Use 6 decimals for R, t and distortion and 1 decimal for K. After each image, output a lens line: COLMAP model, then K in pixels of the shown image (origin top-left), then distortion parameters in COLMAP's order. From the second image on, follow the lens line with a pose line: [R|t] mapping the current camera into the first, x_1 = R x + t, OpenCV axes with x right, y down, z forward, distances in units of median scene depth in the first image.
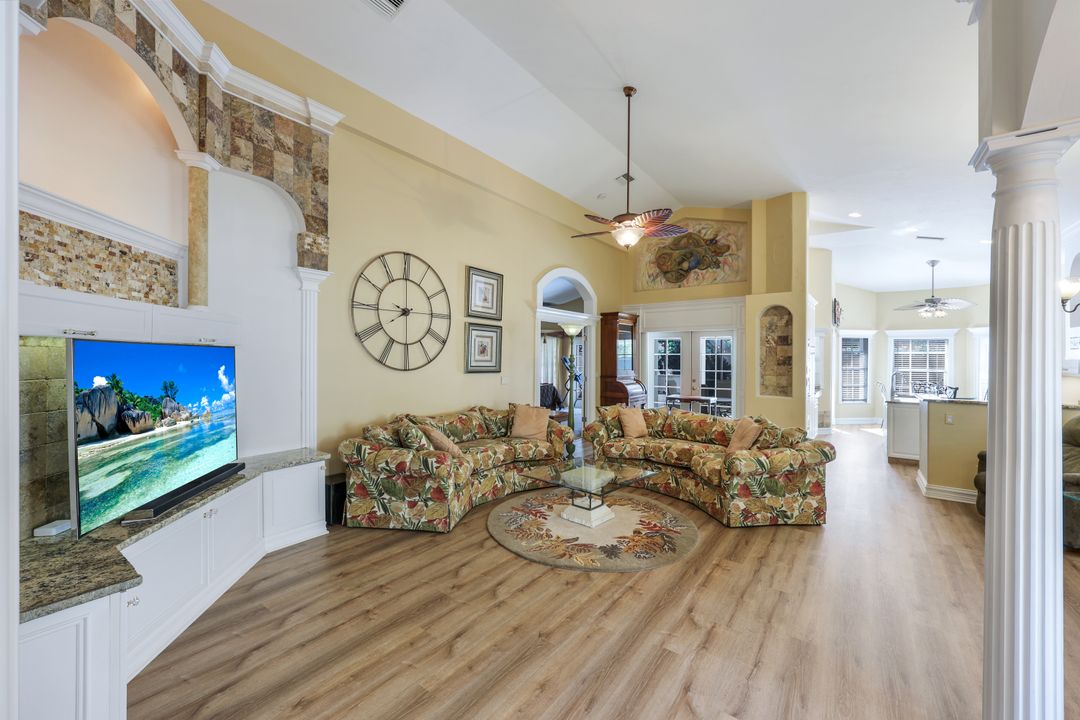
lens RADIAL K [[437.9, 0, 537.5], [0, 437.9, 352.3], [0, 0, 1]] dist [0.000962, 0.000633]
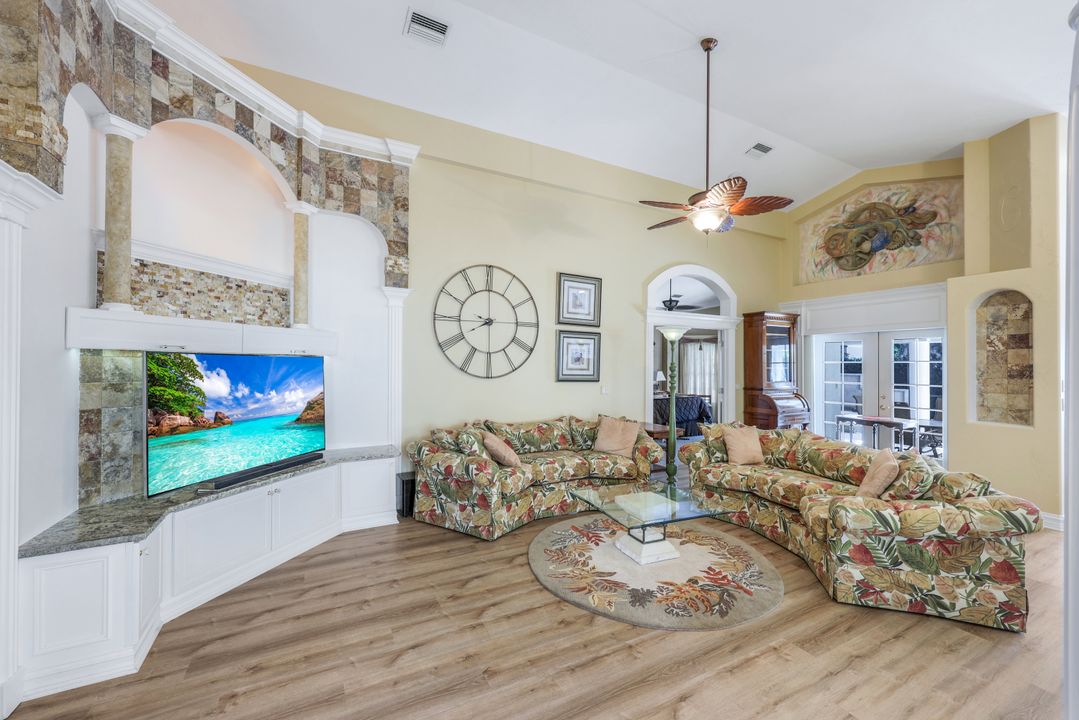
lens RADIAL K [[437.5, 0, 535.4], [0, 437.5, 357.5], [0, 0, 1]] dist [0.000962, 0.000633]
pose [[0.904872, -0.006652, -0.425631, 0.294591], [0.003516, 0.999961, -0.008153, 0.001463], [0.425669, 0.005881, 0.904860, 0.130894]]
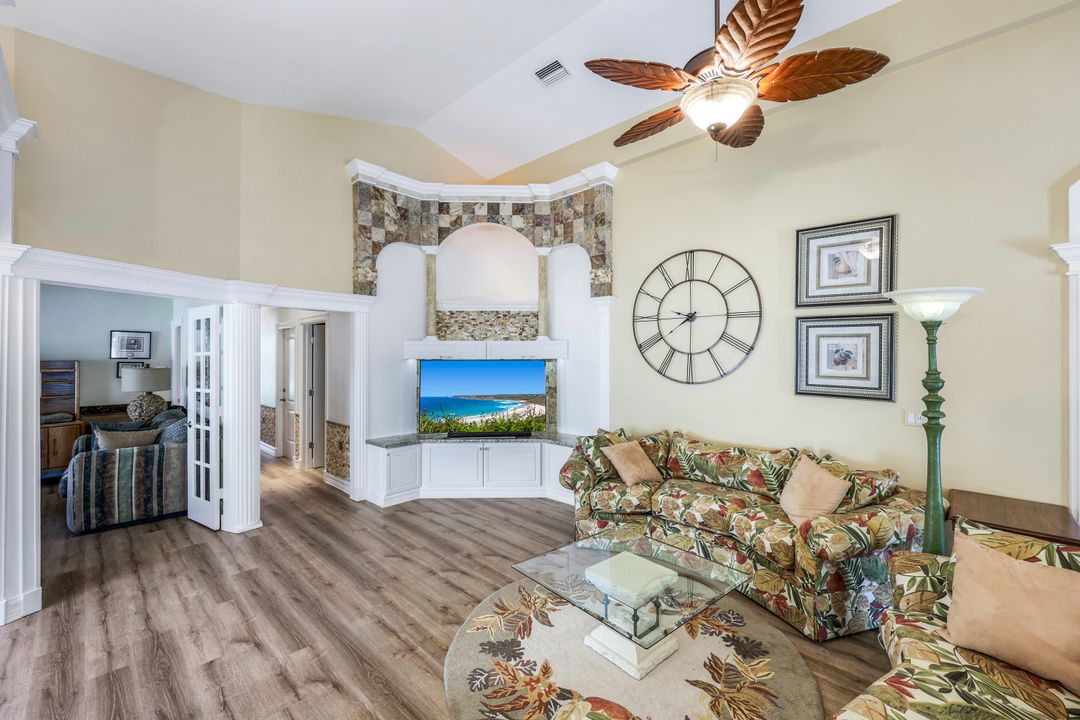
lens RADIAL K [[437.9, 0, 538.9], [0, 437.9, 348.9], [0, 0, 1]] dist [0.000962, 0.000633]
pose [[-0.123895, -0.023330, -0.992021, 0.747688], [0.009902, 0.999645, -0.024746, -0.011965], [0.992246, -0.012889, -0.123620, 0.981494]]
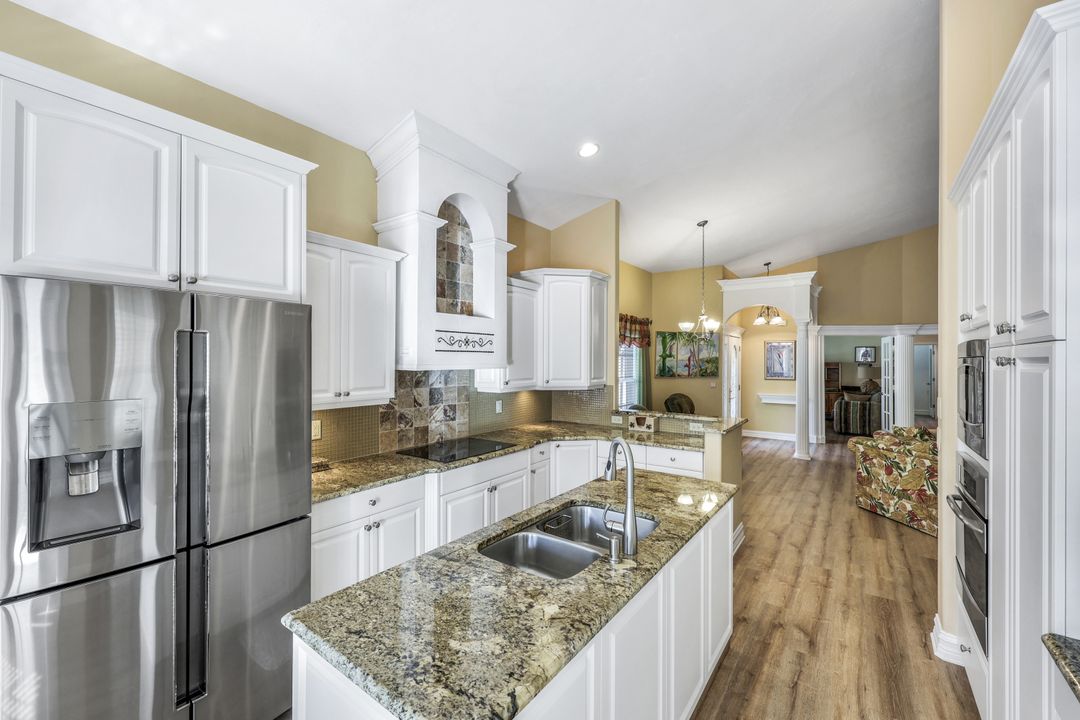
lens RADIAL K [[437.9, 0, 536.3], [0, 437.9, 358.1], [0, 0, 1]] dist [0.000962, 0.000633]
pose [[-0.999856, -0.014744, -0.008395, 1.585433], [-0.014644, 0.999821, -0.011944, 0.009963], [0.008570, -0.011819, -0.999893, 2.245681]]
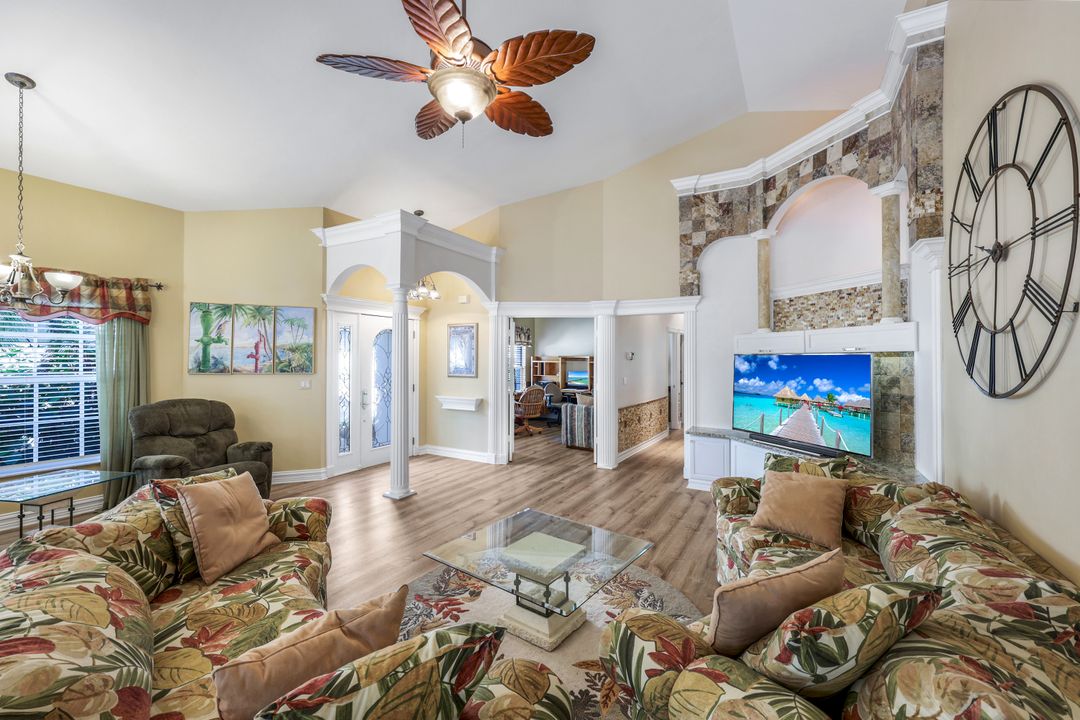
lens RADIAL K [[437.9, 0, 537.2], [0, 437.9, 351.5], [0, 0, 1]] dist [0.000962, 0.000633]
pose [[-0.994373, -0.017473, -0.104484, 0.196263], [-0.014770, 0.999537, -0.026585, 0.019197], [0.104900, -0.024892, -0.994171, 1.660650]]
